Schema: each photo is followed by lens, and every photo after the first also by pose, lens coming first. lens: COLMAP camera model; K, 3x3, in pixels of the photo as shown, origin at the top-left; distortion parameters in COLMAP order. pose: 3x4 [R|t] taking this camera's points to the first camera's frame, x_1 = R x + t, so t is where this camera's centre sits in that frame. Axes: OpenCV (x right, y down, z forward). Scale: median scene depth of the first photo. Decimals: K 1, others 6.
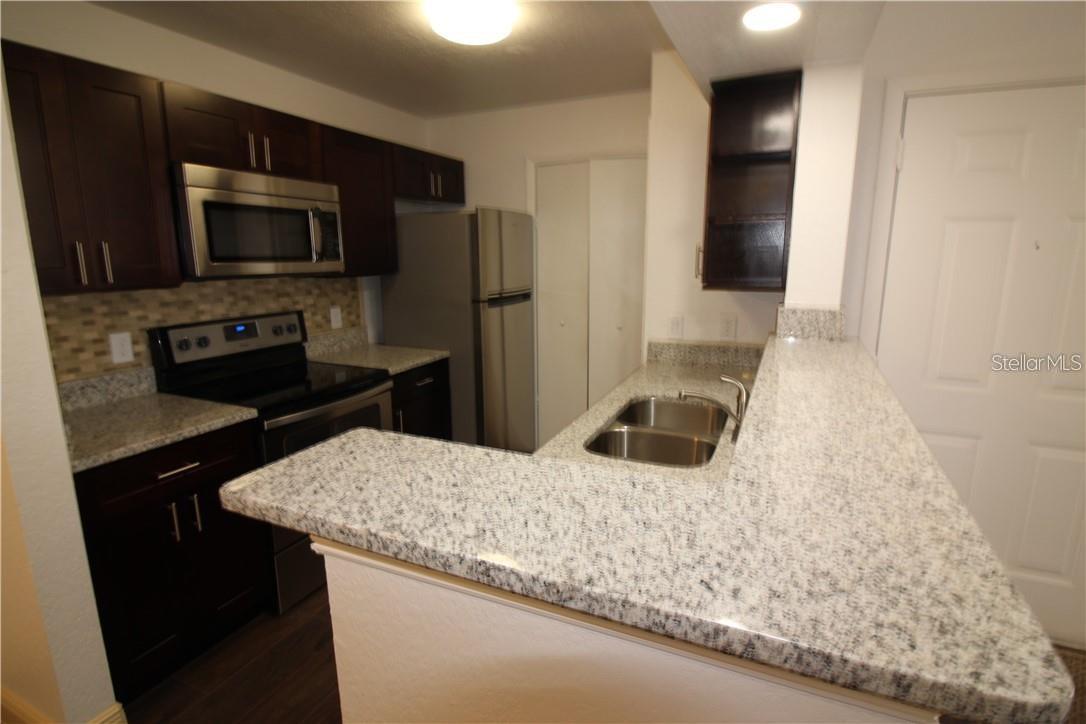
lens RADIAL K [[547.2, 0, 546.9], [0, 547.2, 362.6], [0, 0, 1]] dist [-0.005325, -0.002144]
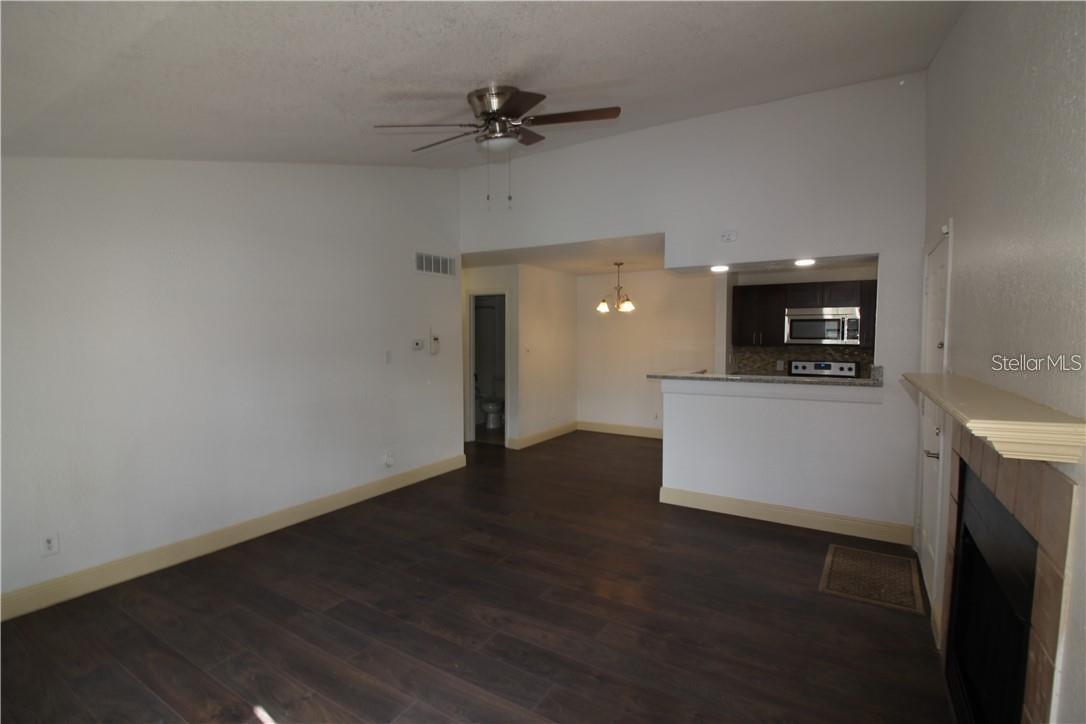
lens RADIAL K [[500.6, 0, 541.8], [0, 500.6, 357.8], [0, 0, 1]] dist [-0.005782, -0.009550]
pose [[-0.131334, 0.052750, -0.989934, 1.953636], [-0.196807, 0.977319, 0.078189, -0.021873], [0.971606, 0.205095, -0.117973, 0.002396]]
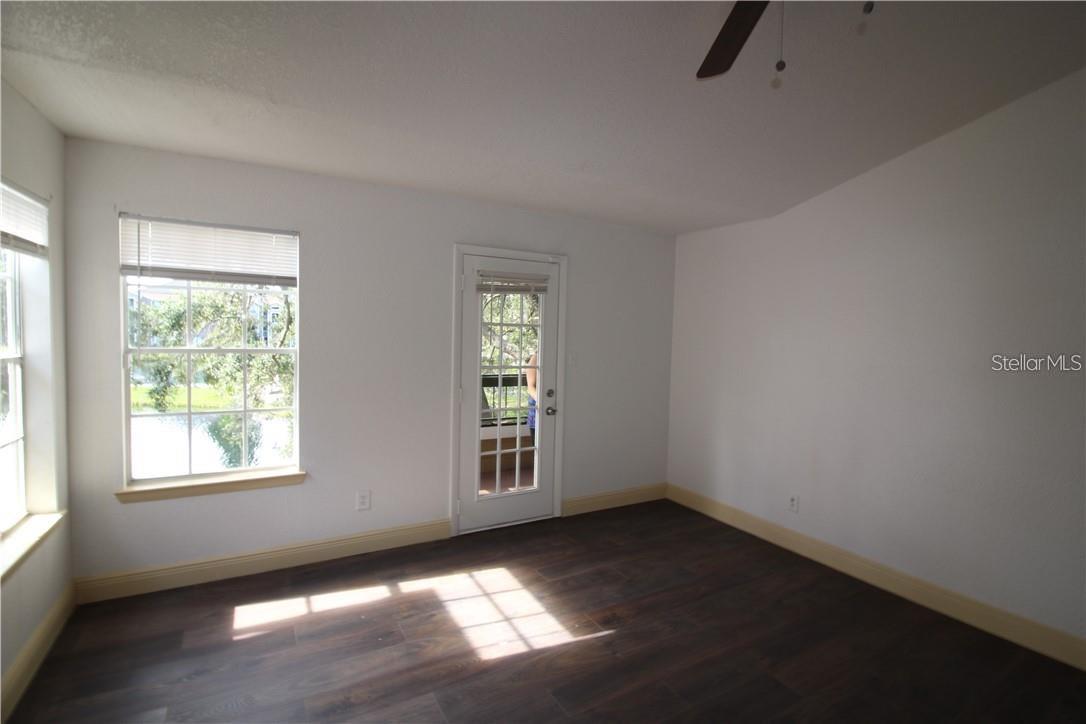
lens RADIAL K [[500.6, 0, 544.8], [0, 500.6, 355.6], [0, 0, 1]] dist [-0.005782, -0.009550]
pose [[-0.816193, -0.044885, 0.576034, 0.816375], [0.089729, 0.975035, 0.203115, -0.071703], [-0.570770, 0.217468, -0.791789, 0.328446]]
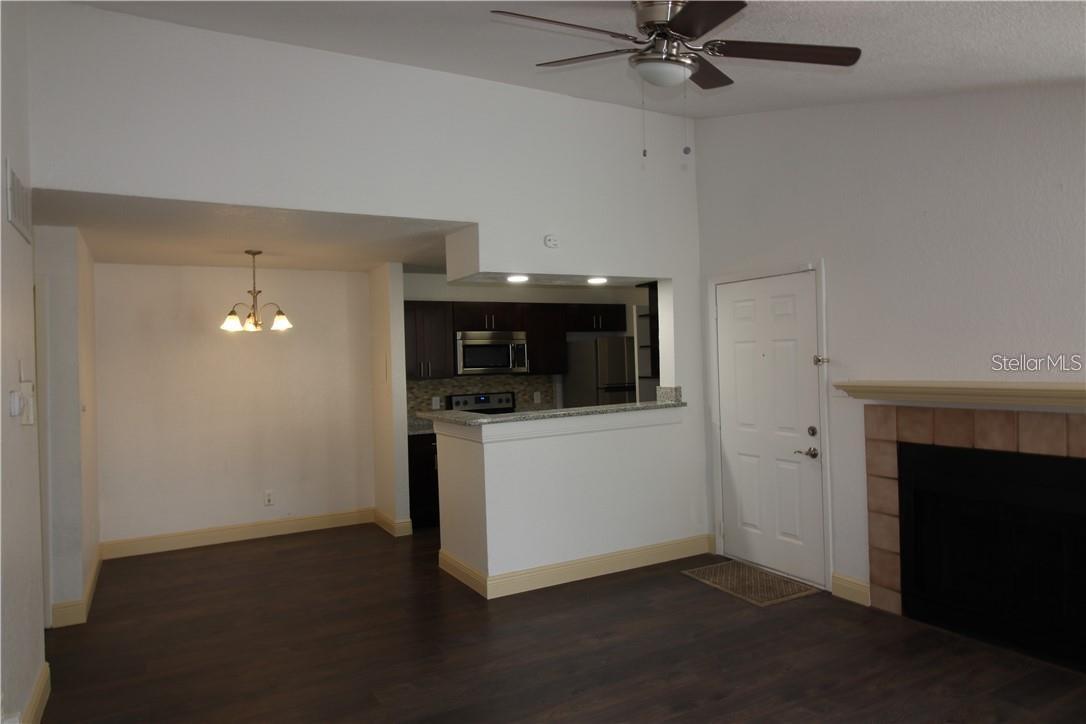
lens RADIAL K [[707.5, 0, 540.7], [0, 707.5, 355.9], [0, 0, 1]] dist [0.015498, -0.012040]
pose [[0.799923, -0.023466, -0.599643, 1.348994], [-0.093033, 0.982305, -0.162546, 0.212226], [0.592847, 0.185811, 0.783586, -1.124687]]
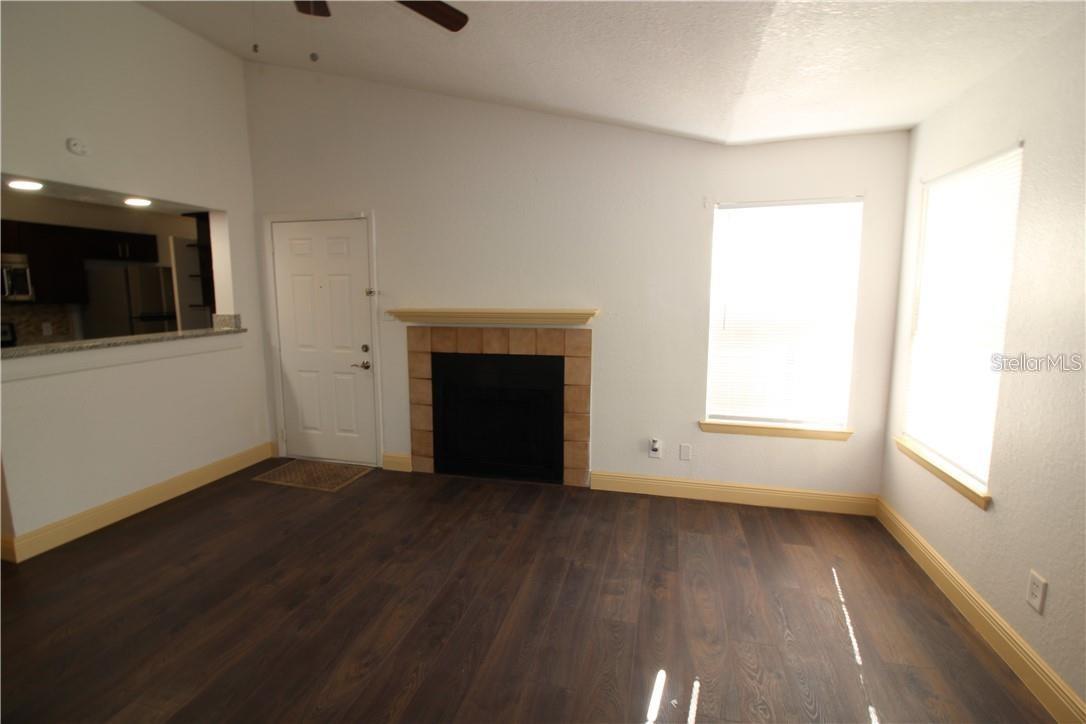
lens RADIAL K [[500.6, 0, 541.7], [0, 500.6, 358.0], [0, 0, 1]] dist [-0.005782, -0.009550]
pose [[0.985576, -0.018619, 0.168205, 1.106569], [0.030286, 0.997289, -0.067066, 0.200369], [-0.166501, 0.071193, 0.983468, -0.950584]]
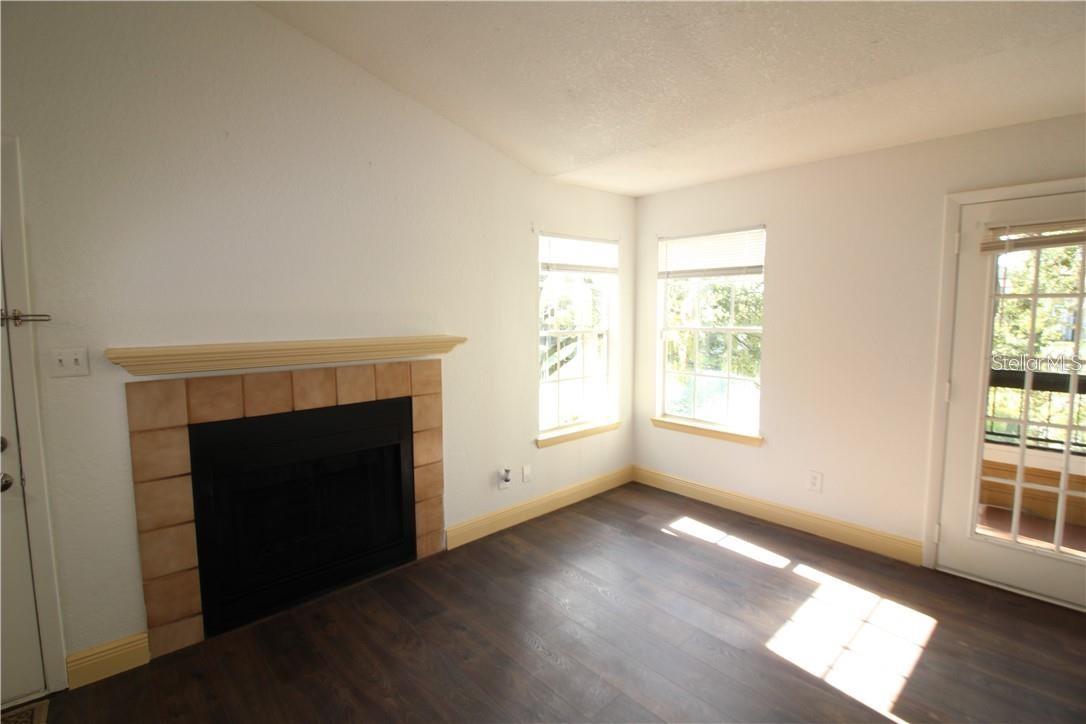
lens RADIAL K [[500.6, 0, 539.0], [0, 500.6, 360.8], [0, 0, 1]] dist [-0.005782, -0.009550]
pose [[0.388396, -0.087845, 0.917296, 0.495091], [0.182913, 0.982987, 0.016688, 0.055544], [-0.903156, 0.161304, 0.397856, -0.264872]]
